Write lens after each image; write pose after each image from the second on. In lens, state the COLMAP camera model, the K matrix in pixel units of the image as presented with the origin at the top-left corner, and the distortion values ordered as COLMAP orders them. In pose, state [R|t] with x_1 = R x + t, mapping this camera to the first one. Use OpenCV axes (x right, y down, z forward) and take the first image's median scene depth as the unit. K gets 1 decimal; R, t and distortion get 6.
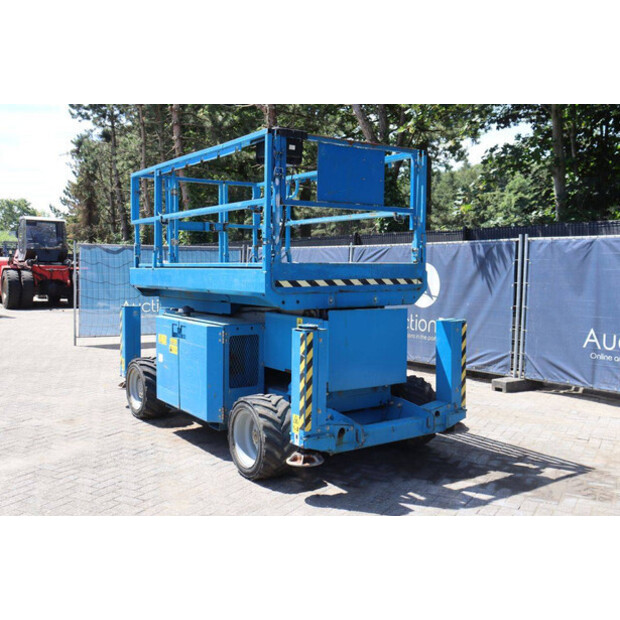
lens RADIAL K [[655.5, 0, 309.5], [0, 655.5, 307.1], [0, 0, 1]] dist [-0.063827, 0.000000]
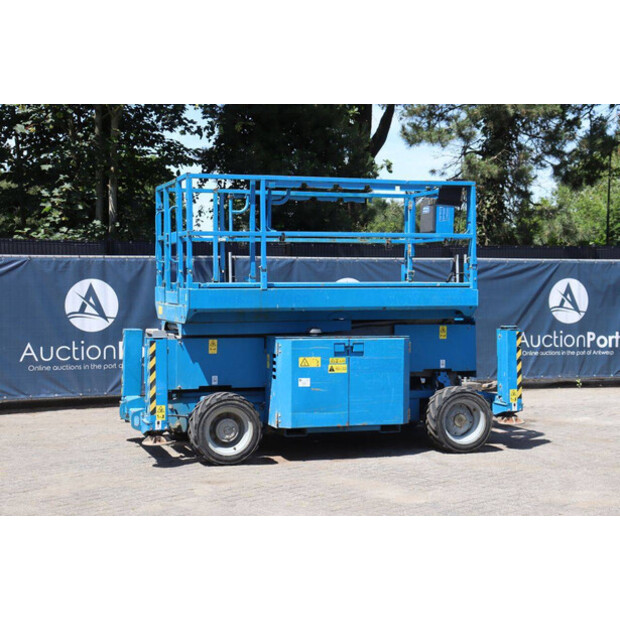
lens RADIAL K [[1016.1, 0, 306.8], [0, 1016.1, 310.2], [0, 0, 1]] dist [0.096877, 0.000000]
pose [[0.273183, -0.032136, 0.961425, -1.895766], [0.061104, 0.998003, 0.015997, -0.058441], [-0.960019, 0.054377, 0.274601, 0.679669]]
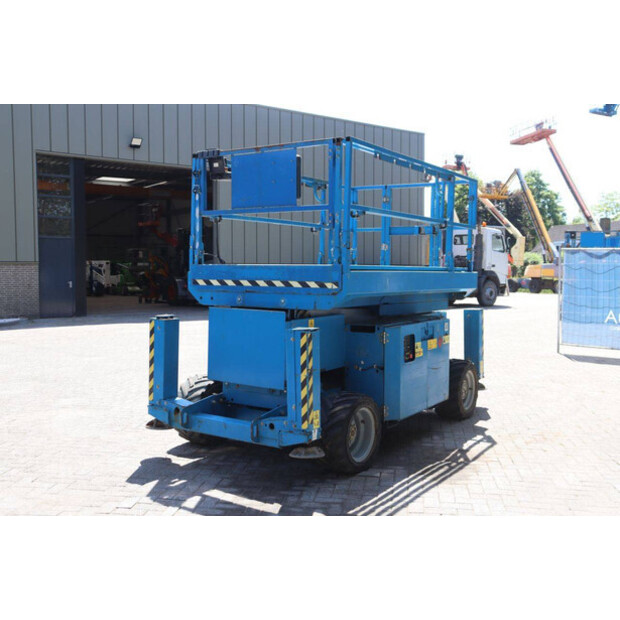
lens RADIAL K [[681.0, 0, 311.3], [0, 681.0, 307.9], [0, 0, 1]] dist [-0.035977, 0.000000]
pose [[0.368876, 0.056702, -0.927747, 1.056747], [-0.068226, 0.997097, 0.033813, -0.039529], [0.926971, 0.050824, 0.371674, 0.651963]]
